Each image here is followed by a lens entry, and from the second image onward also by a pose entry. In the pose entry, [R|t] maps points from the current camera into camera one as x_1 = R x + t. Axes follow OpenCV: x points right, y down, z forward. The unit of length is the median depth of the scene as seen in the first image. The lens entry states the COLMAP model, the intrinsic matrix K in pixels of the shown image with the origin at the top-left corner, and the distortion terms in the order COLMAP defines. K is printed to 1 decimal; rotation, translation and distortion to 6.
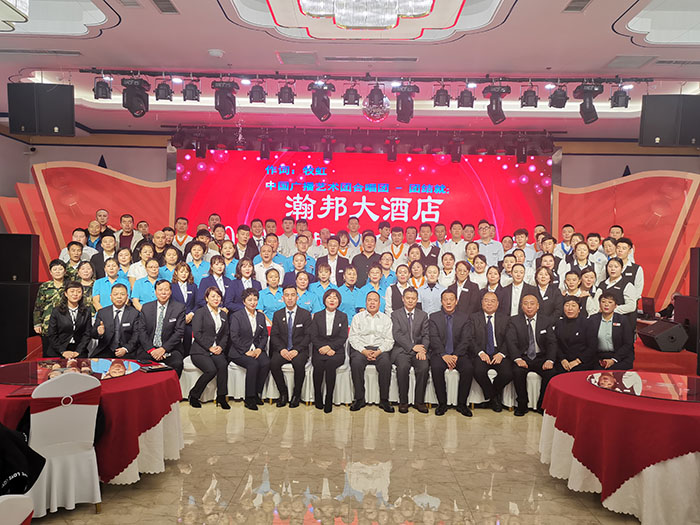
lens RADIAL K [[604.6, 0, 355.2], [0, 604.6, 261.7], [0, 0, 1]] dist [0.054514, 0.029493]
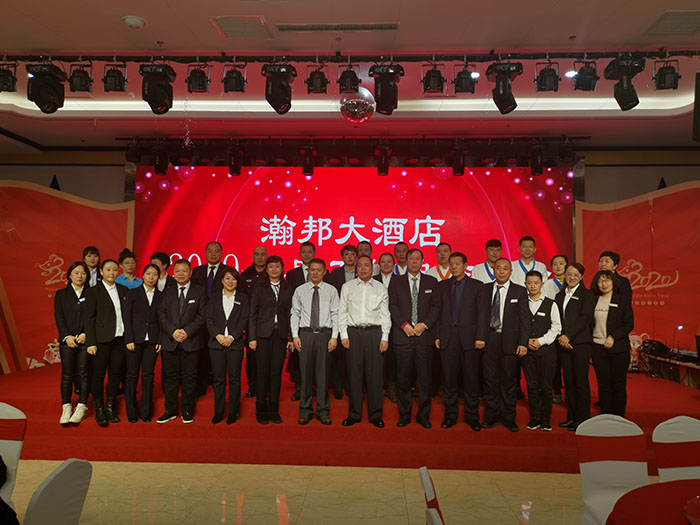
lens RADIAL K [[587.9, 0, 352.7], [0, 587.9, 266.1], [0, 0, 1]] dist [0.050916, -0.015684]
pose [[0.999447, -0.009772, -0.031774, 0.041535], [0.008252, 0.998831, -0.047628, 0.001087], [0.032202, 0.047340, 0.998360, 0.172603]]
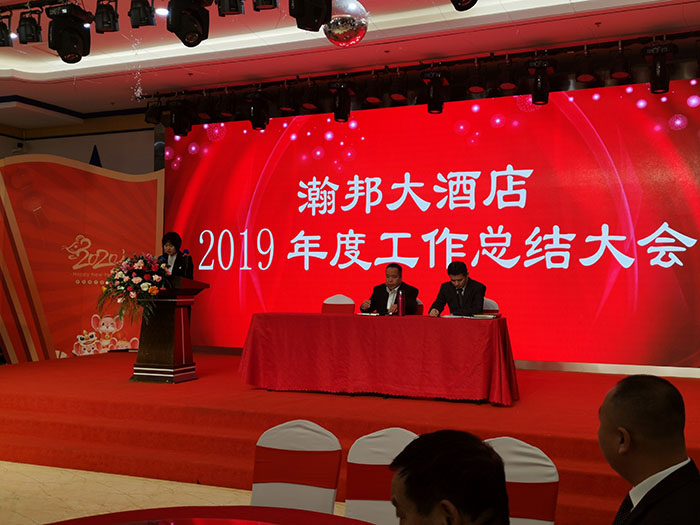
lens RADIAL K [[776.0, 0, 353.3], [0, 776.0, 265.7], [0, 0, 1]] dist [0.048211, 0.000000]
pose [[0.923260, -0.025572, -0.383325, 0.274024], [0.014006, 0.999359, -0.032933, 0.015690], [0.383921, 0.025037, 0.923026, 0.224314]]
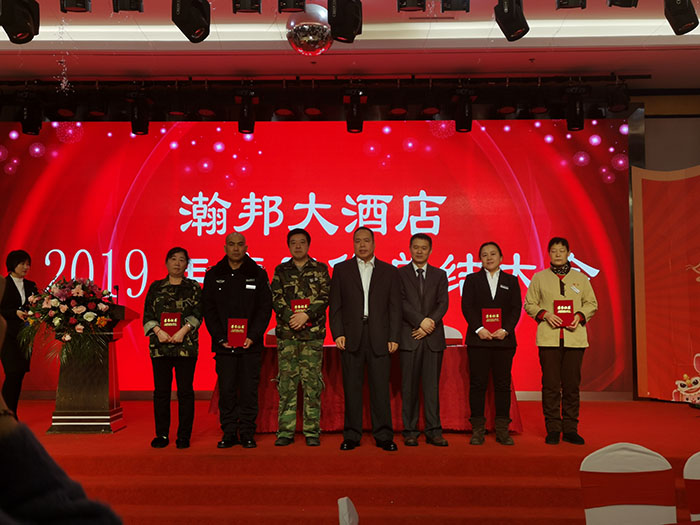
lens RADIAL K [[877.2, 0, 355.7], [0, 877.2, 268.2], [0, 0, 1]] dist [0.050369, 0.000000]
pose [[0.999706, -0.022156, -0.009853, 0.064125], [0.021580, 0.998241, -0.055220, 0.013101], [0.011060, 0.054991, 0.998426, 0.148828]]
